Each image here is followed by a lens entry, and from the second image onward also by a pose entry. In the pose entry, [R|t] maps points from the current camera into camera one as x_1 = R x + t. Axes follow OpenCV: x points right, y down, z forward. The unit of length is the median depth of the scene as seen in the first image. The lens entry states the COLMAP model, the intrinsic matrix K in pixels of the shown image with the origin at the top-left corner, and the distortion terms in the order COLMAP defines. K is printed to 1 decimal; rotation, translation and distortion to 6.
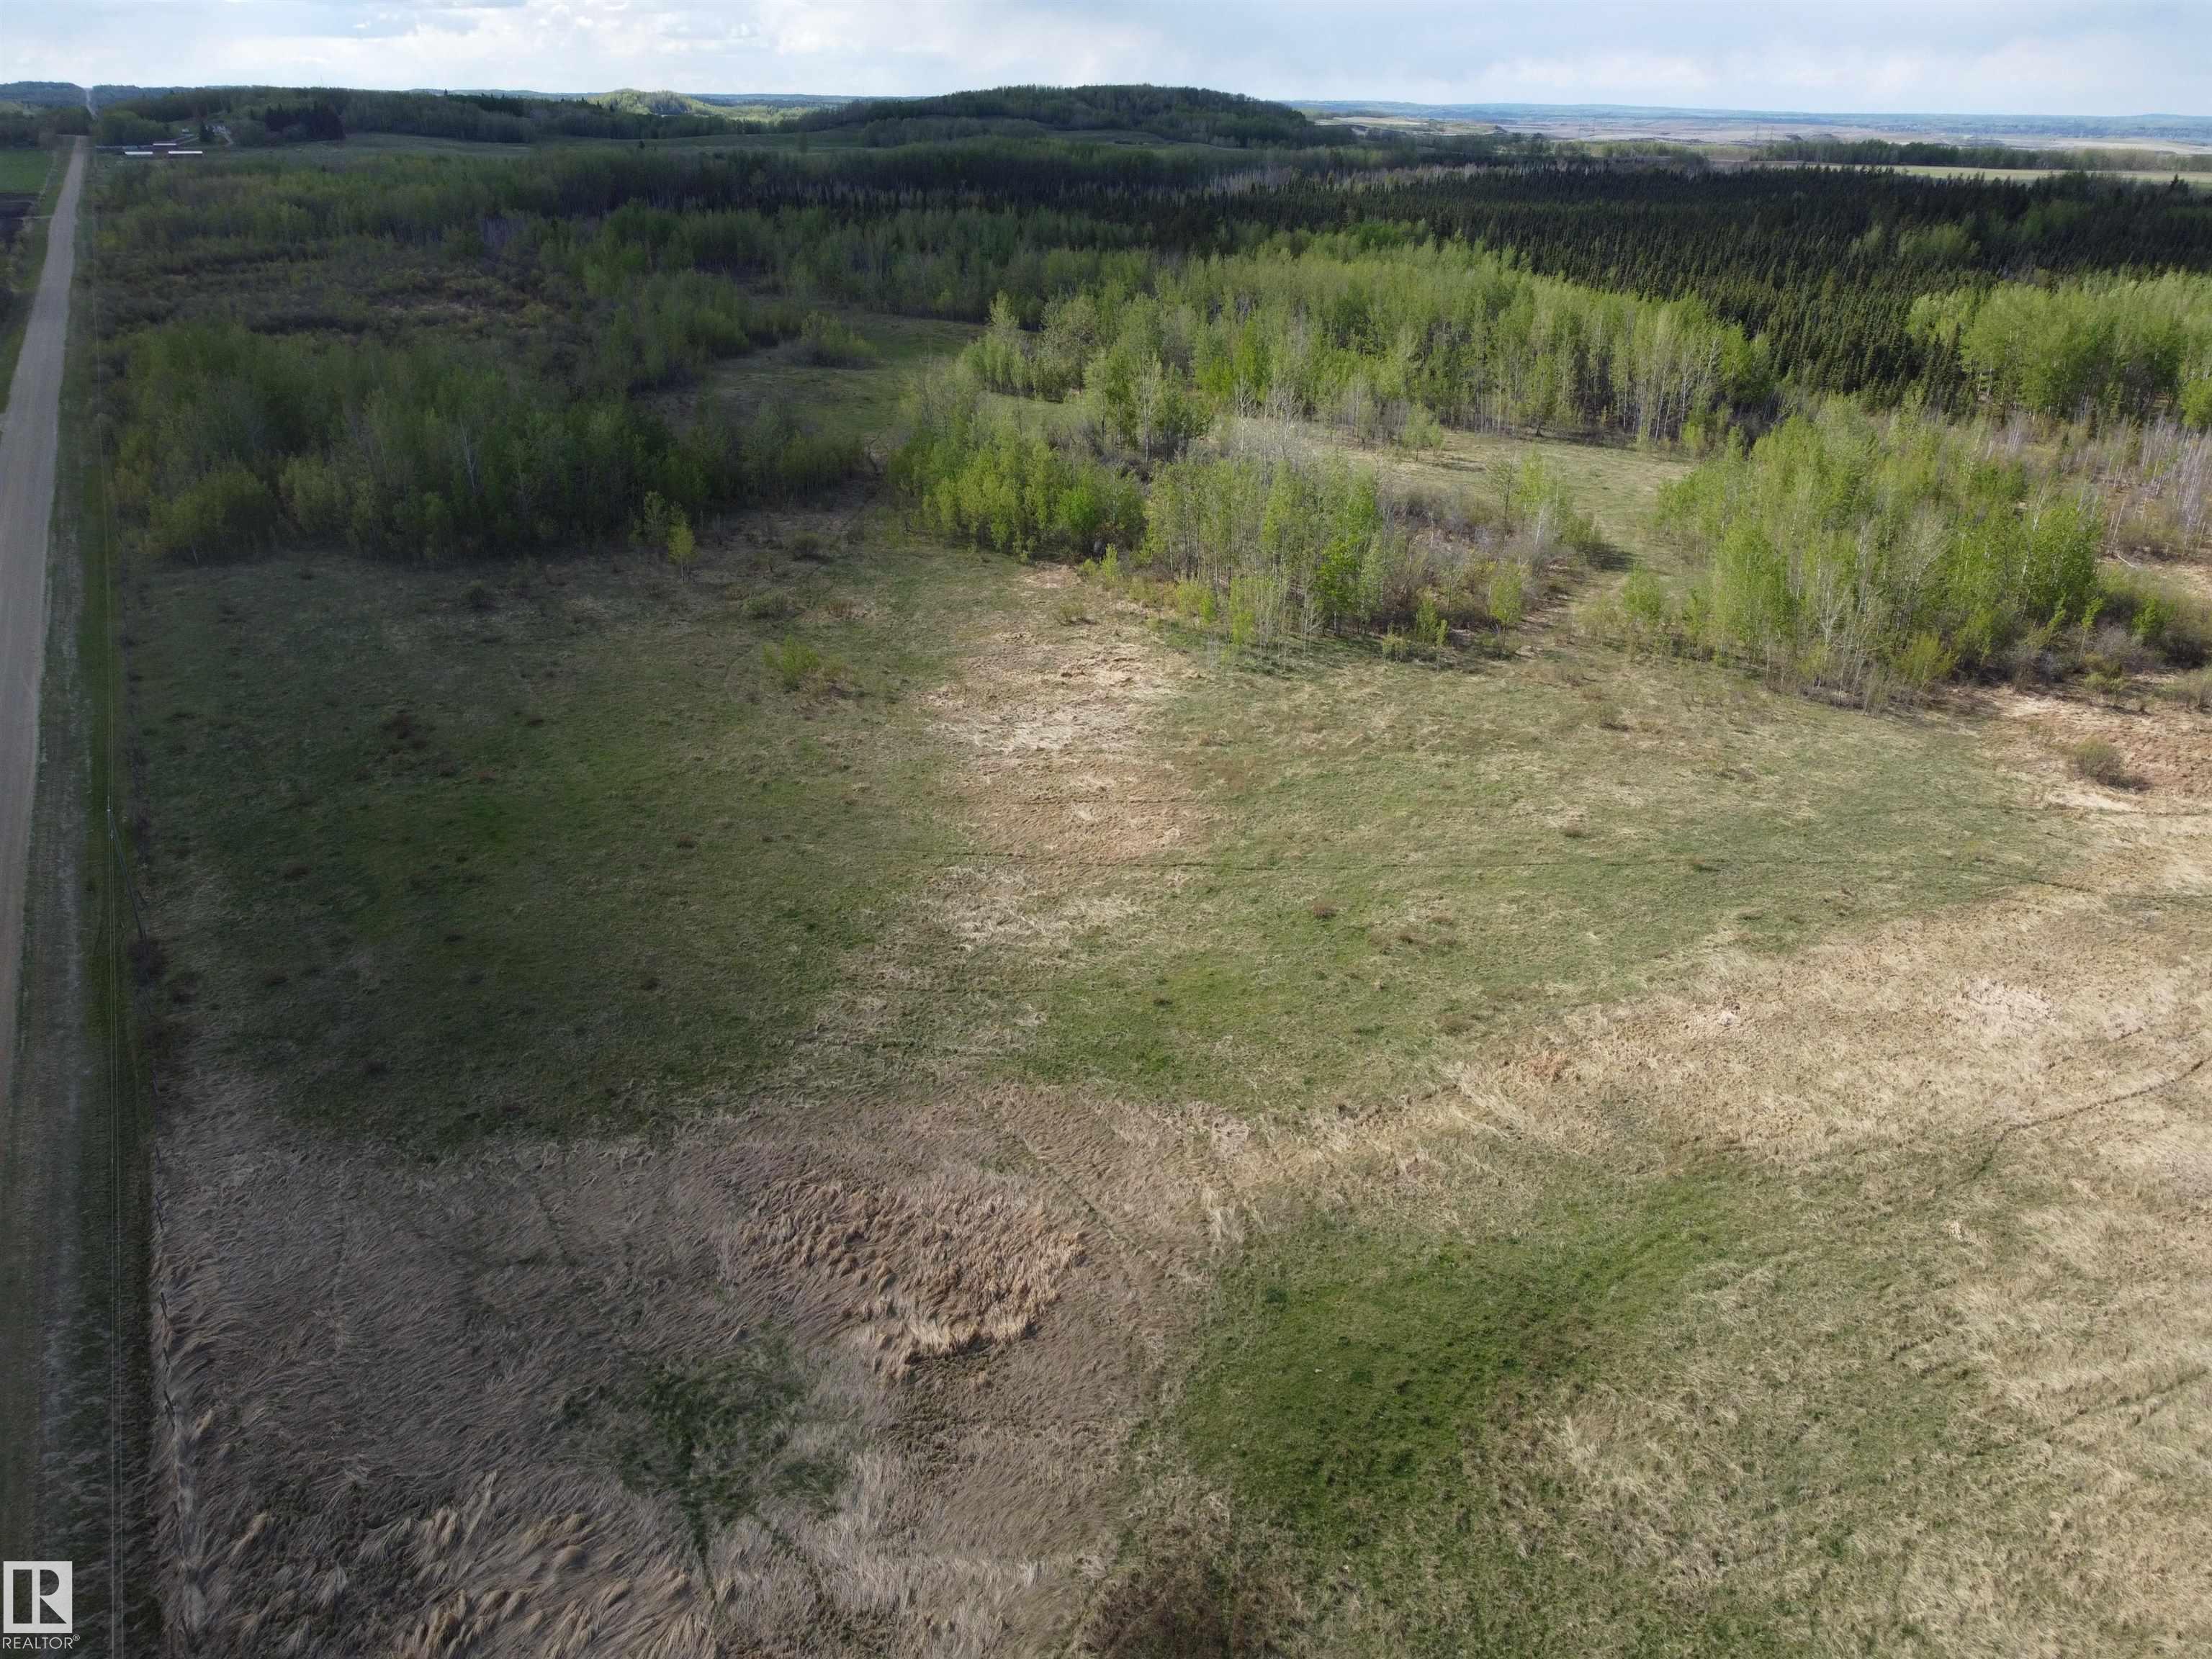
lens RADIAL K [[1668.5, 0, 1106.5], [0, 1668.5, 821.9], [0, 0, 1]] dist [-0.002442, -0.007835]
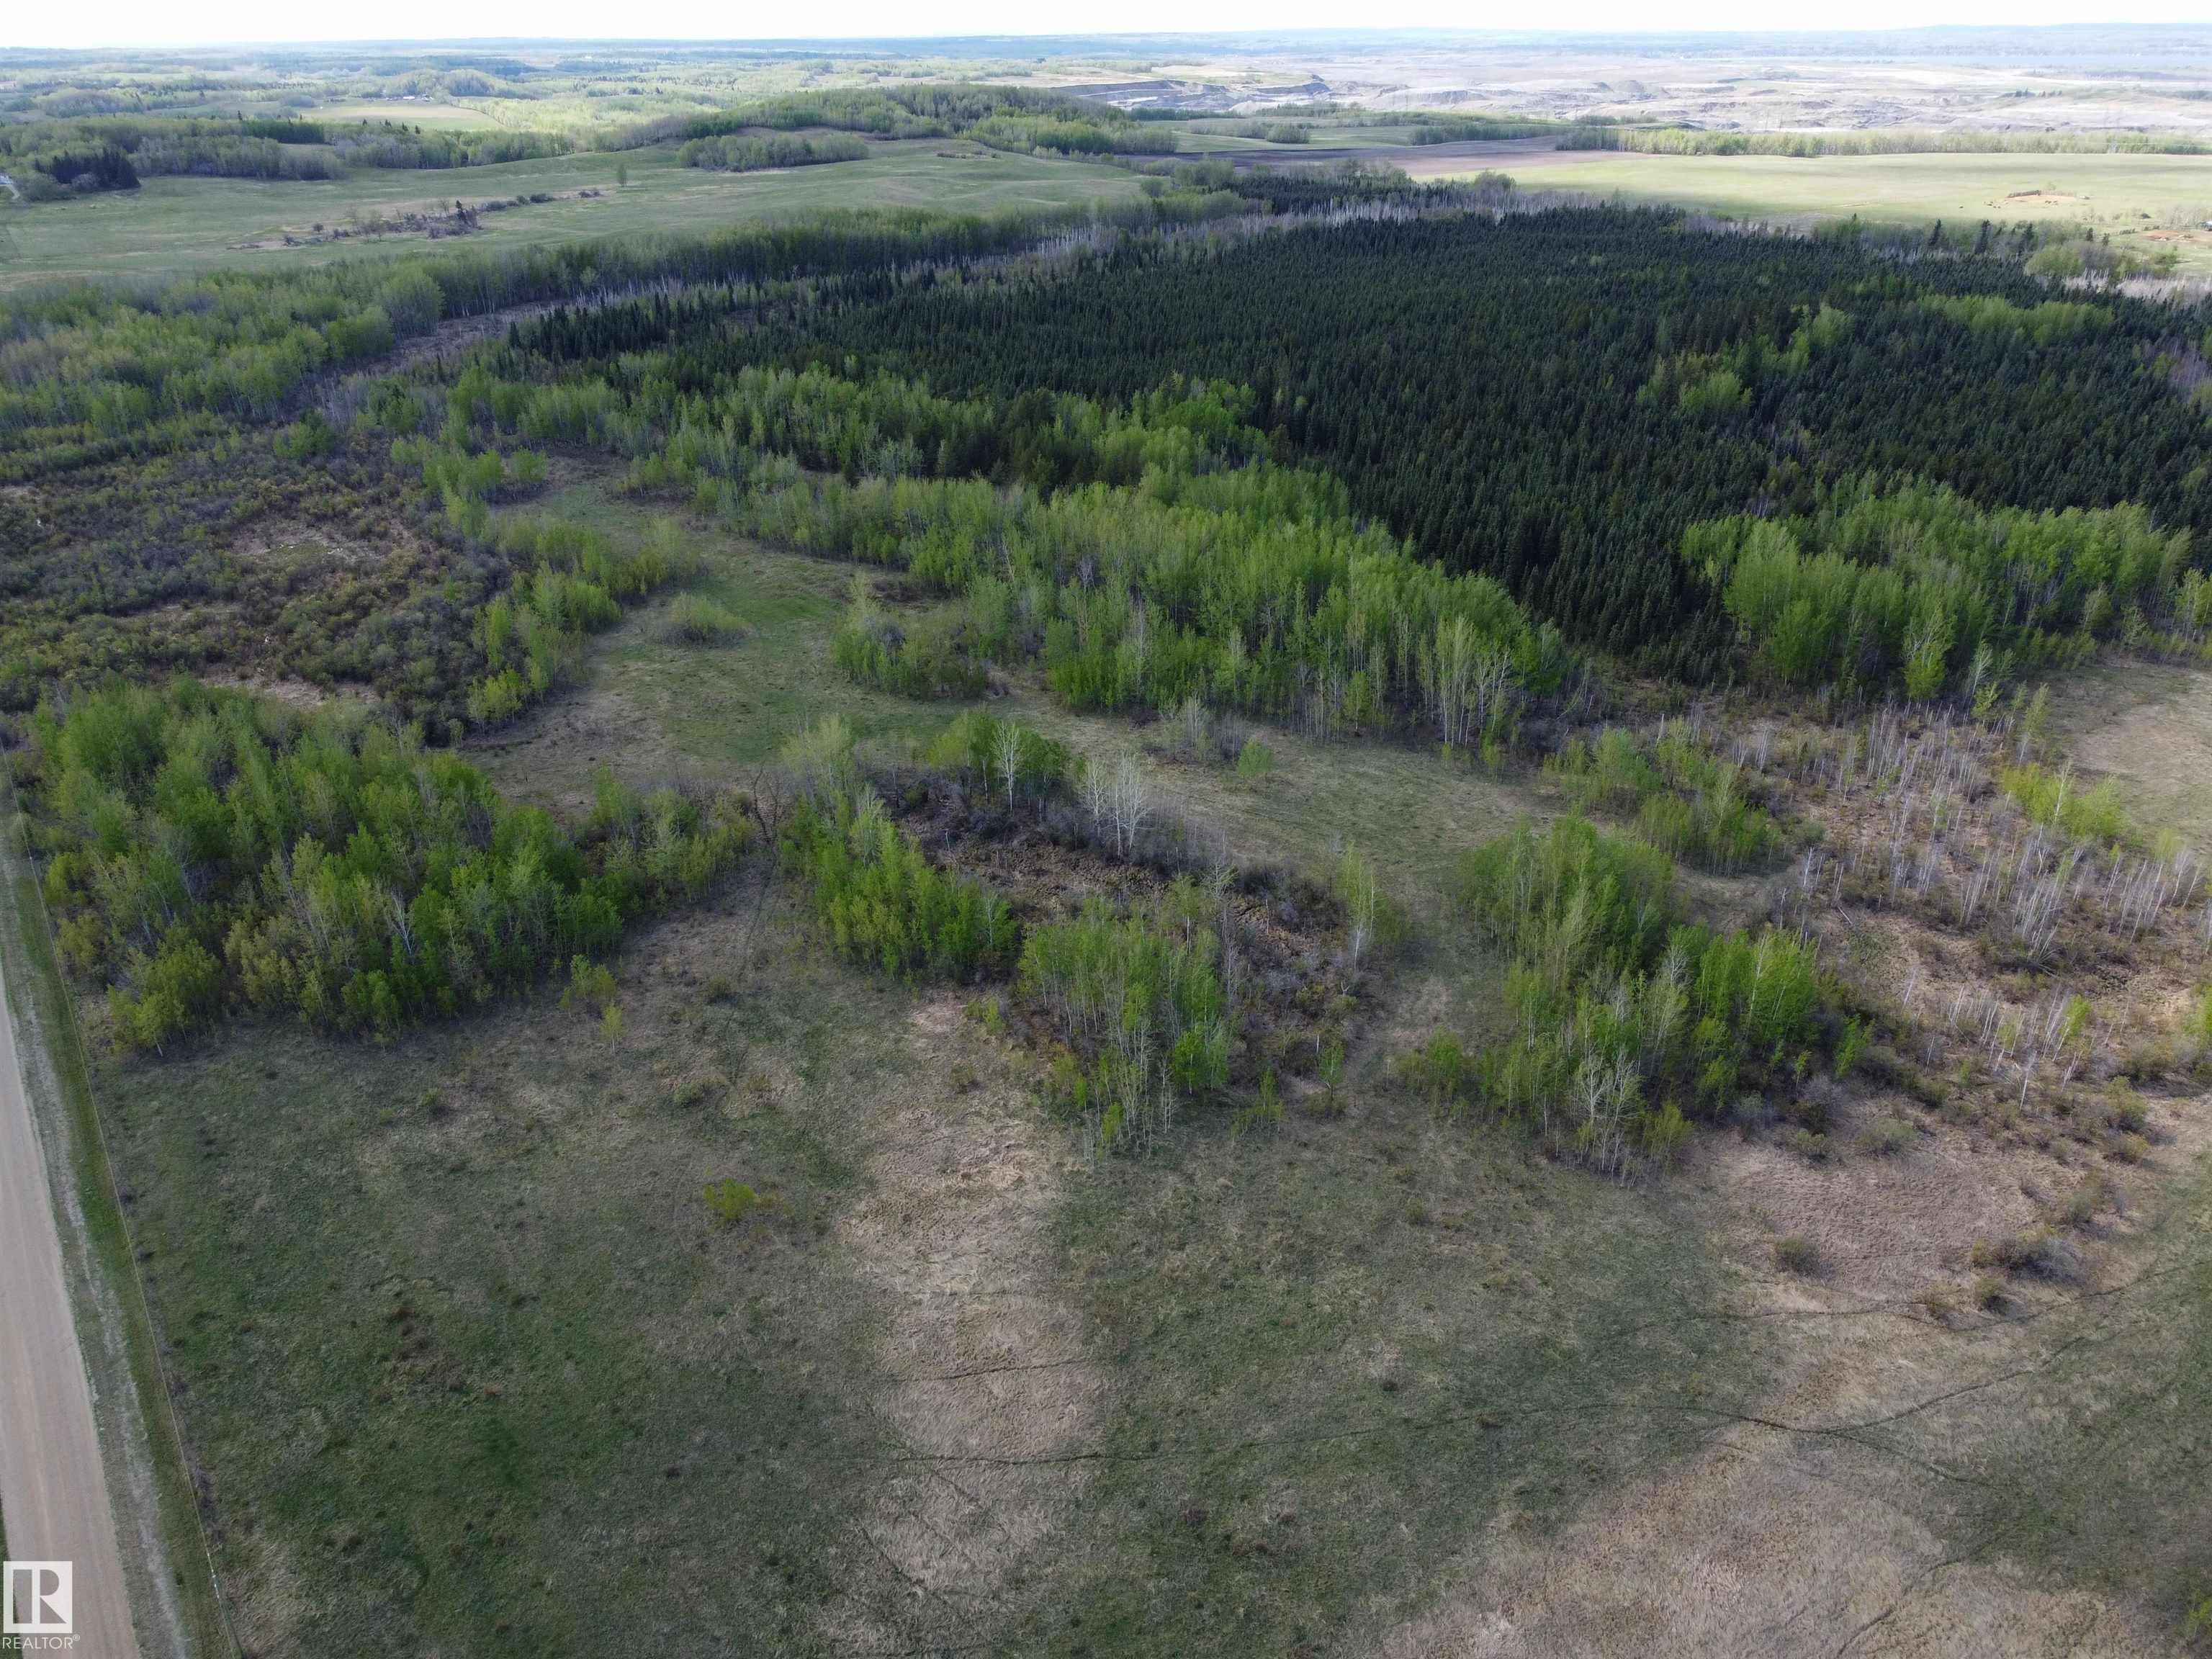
lens RADIAL K [[1668.5, 0, 1106.5], [0, 1668.5, 821.9], [0, 0, 1]] dist [-0.002442, -0.007835]
pose [[0.994689, -0.063594, 0.080925, -0.005486], [0.060094, 0.997179, 0.044975, -0.416825], [-0.083557, -0.039873, 0.995705, -0.183523]]
